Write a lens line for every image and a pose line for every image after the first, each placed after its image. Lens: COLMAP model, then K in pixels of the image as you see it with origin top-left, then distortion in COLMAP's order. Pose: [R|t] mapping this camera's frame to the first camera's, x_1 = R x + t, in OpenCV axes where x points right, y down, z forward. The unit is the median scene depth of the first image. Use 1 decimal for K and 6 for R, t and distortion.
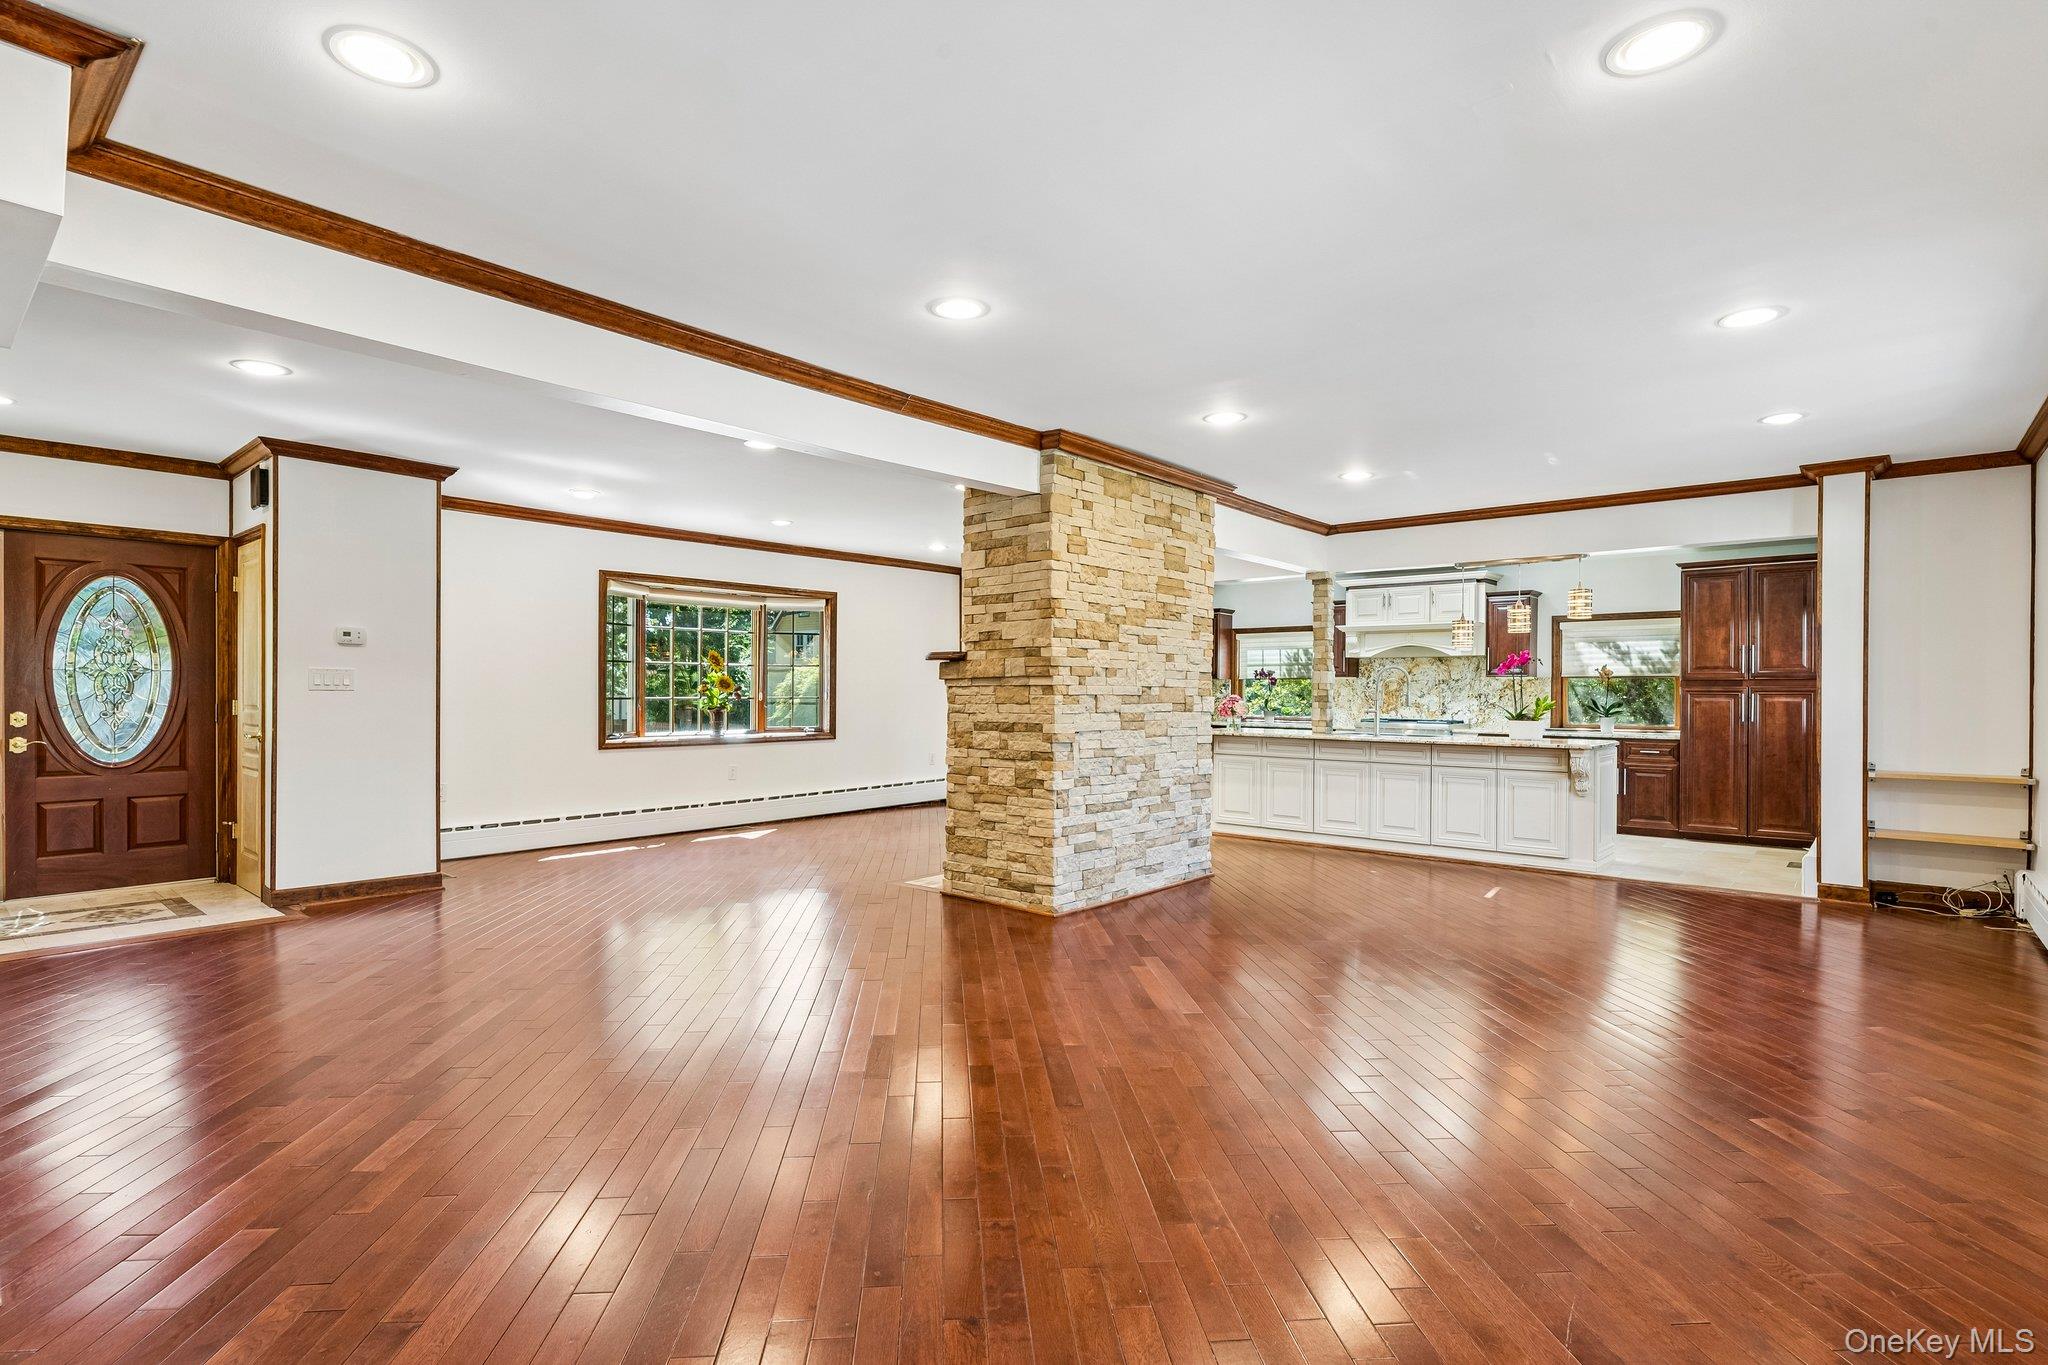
lens RADIAL K [[1005.4, 0, 1024.0], [0, 1005.4, 682.5], [0, 0, 1]] dist [0.002280, 0.000220]
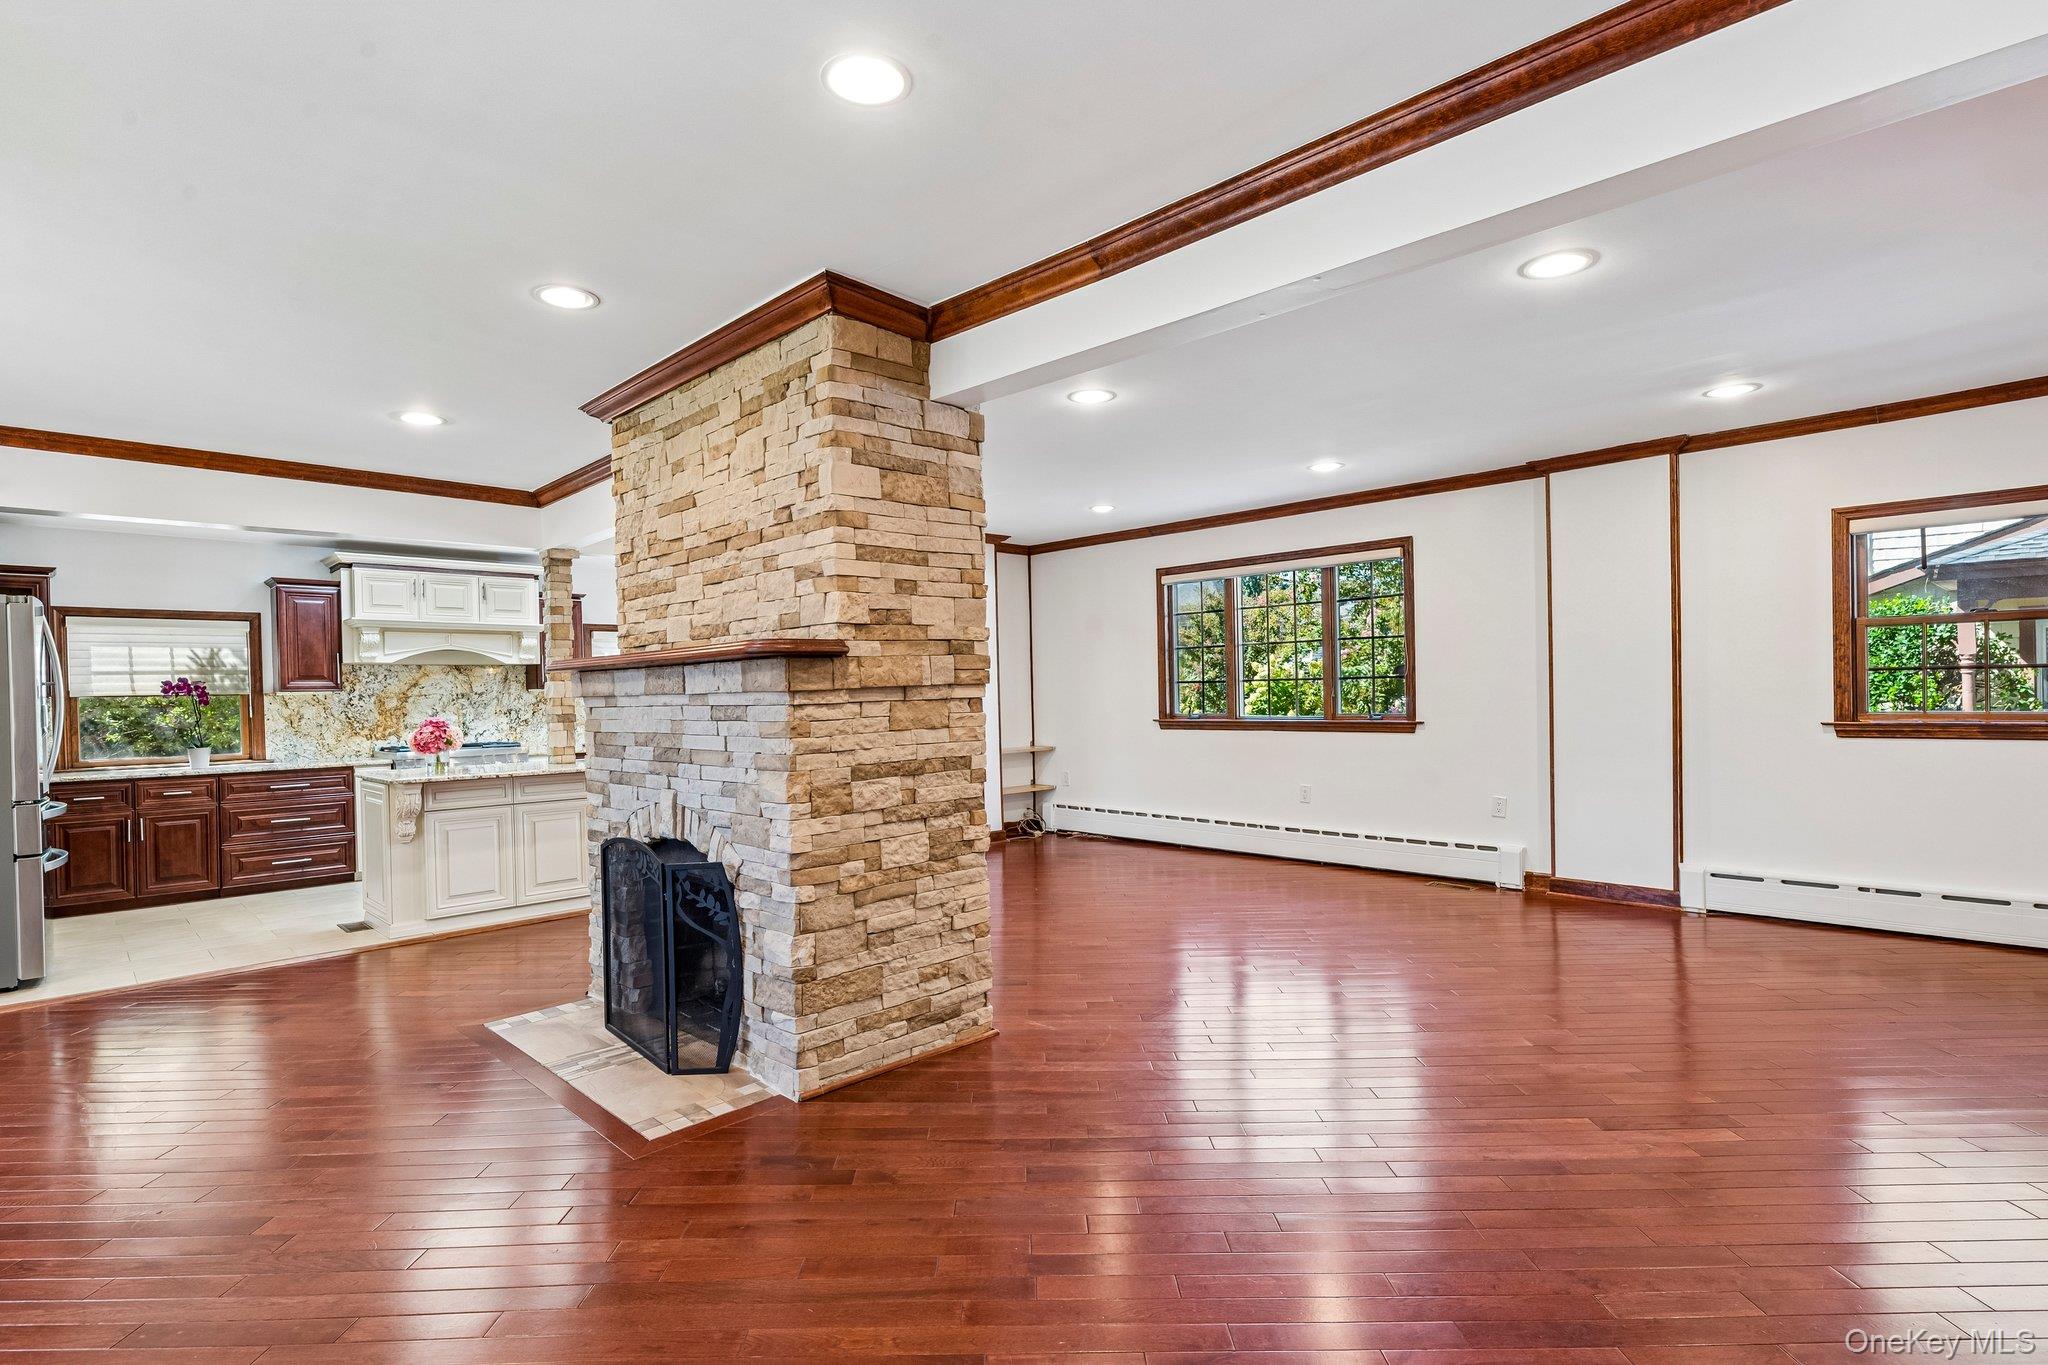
lens RADIAL K [[990.0, 0, 1023.8], [0, 990.0, 693.0], [0, 0, 1]] dist [0.001766, -0.000567]
pose [[0.081951, -0.008738, 0.996598, -0.611076], [0.014090, 0.999872, 0.007608, -0.004884], [-0.996537, 0.013418, 0.082064, 0.877839]]
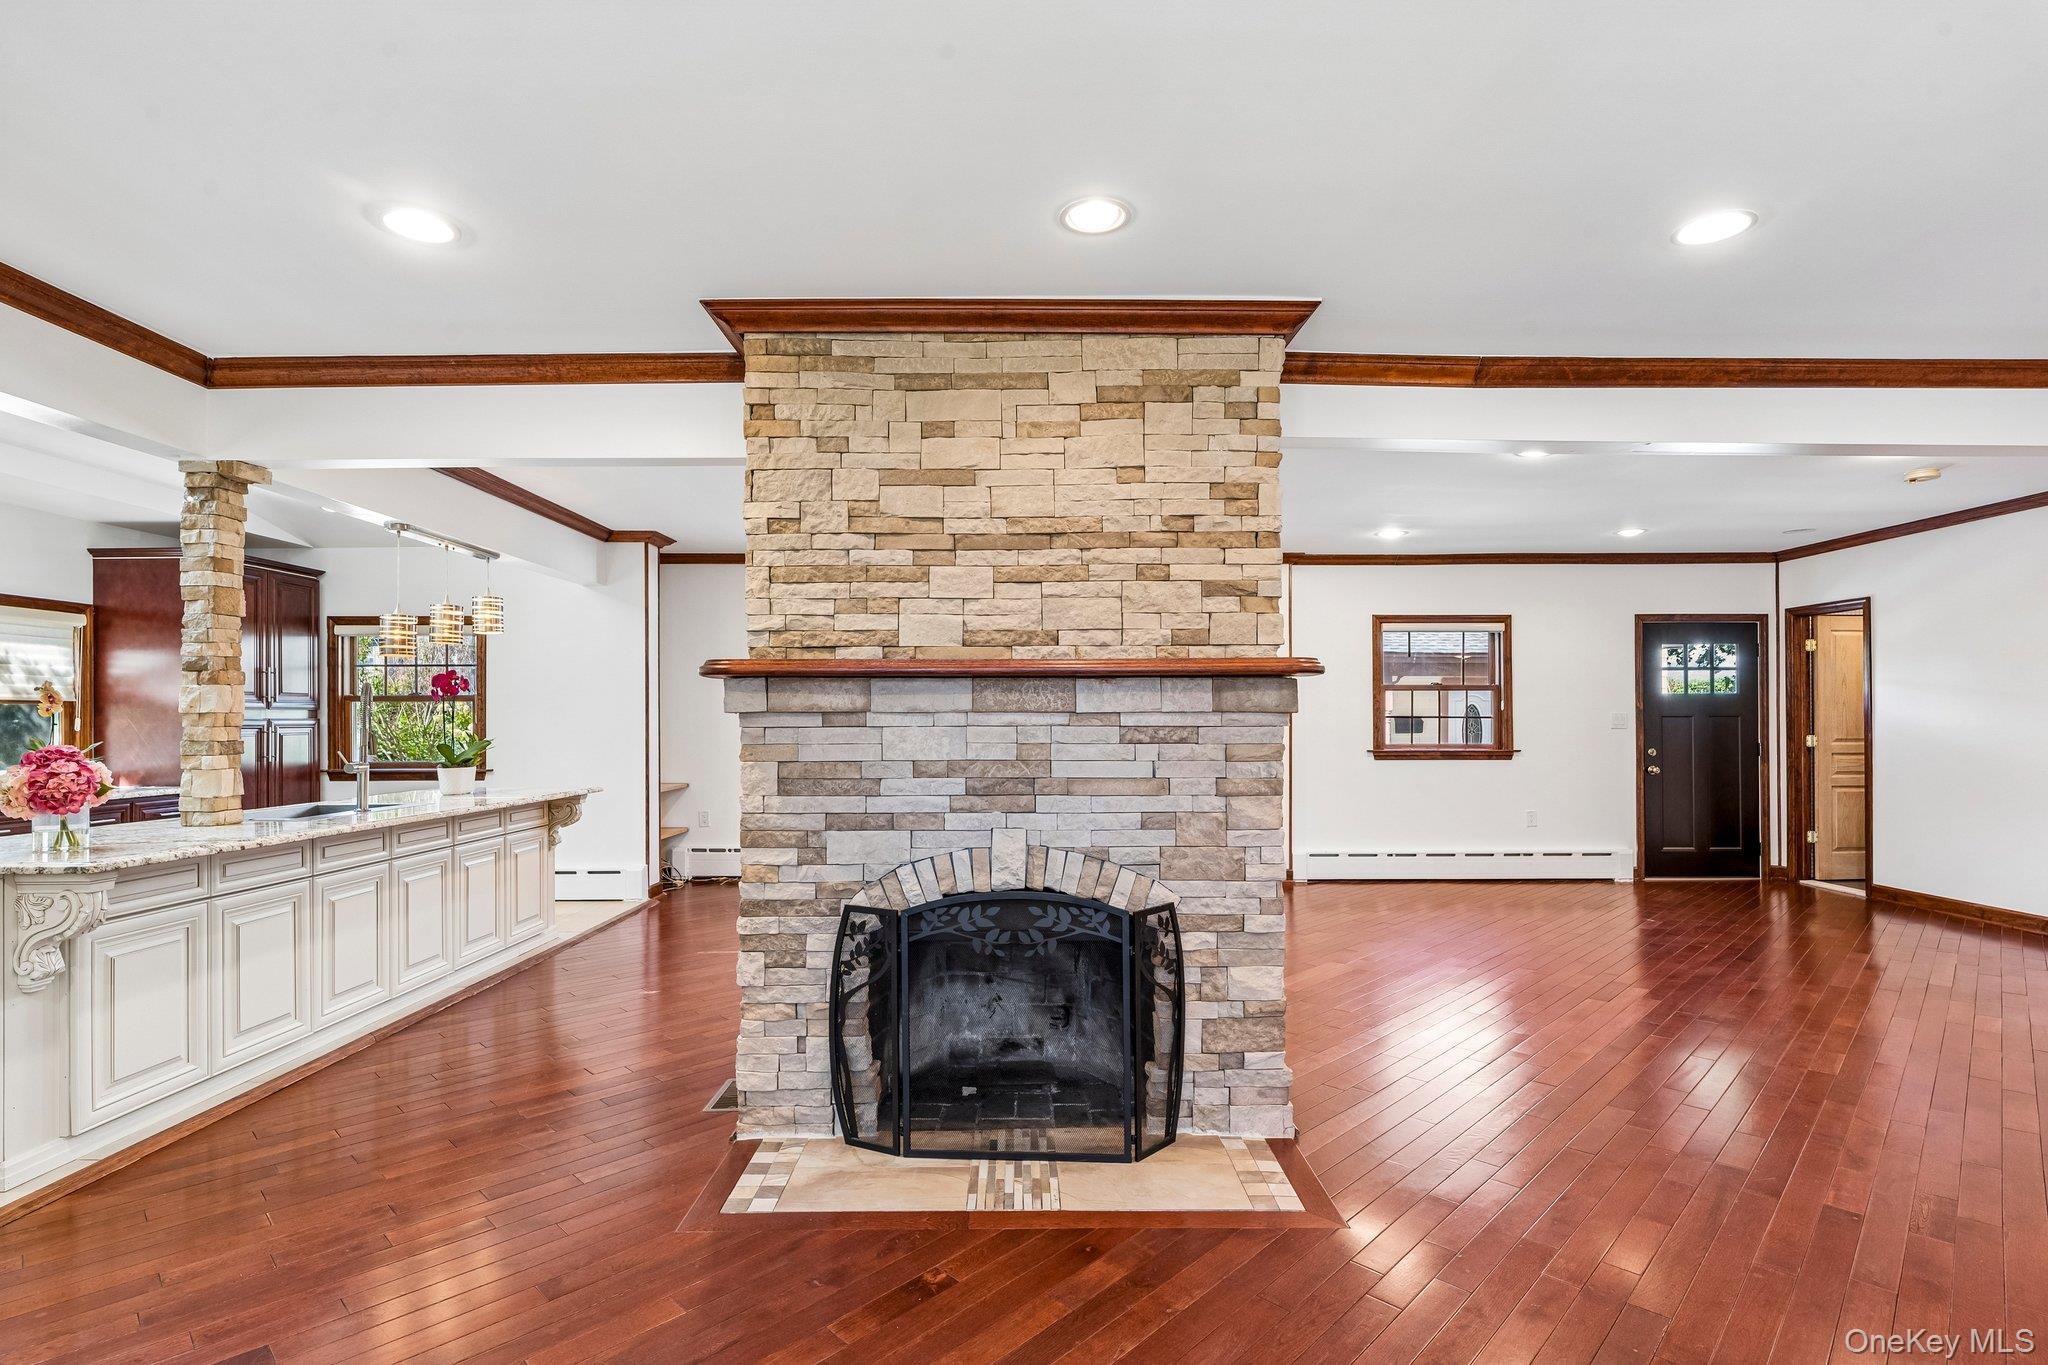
lens RADIAL K [[969.3, 0, 1023.3], [0, 969.3, 702.2], [0, 0, 1]] dist [0.001205, -0.000246]
pose [[-0.650189, 0.009486, 0.759714, -0.390126], [-0.008709, 0.999763, -0.019936, 0.002364], [-0.759723, -0.019578, -0.649952, 1.472080]]
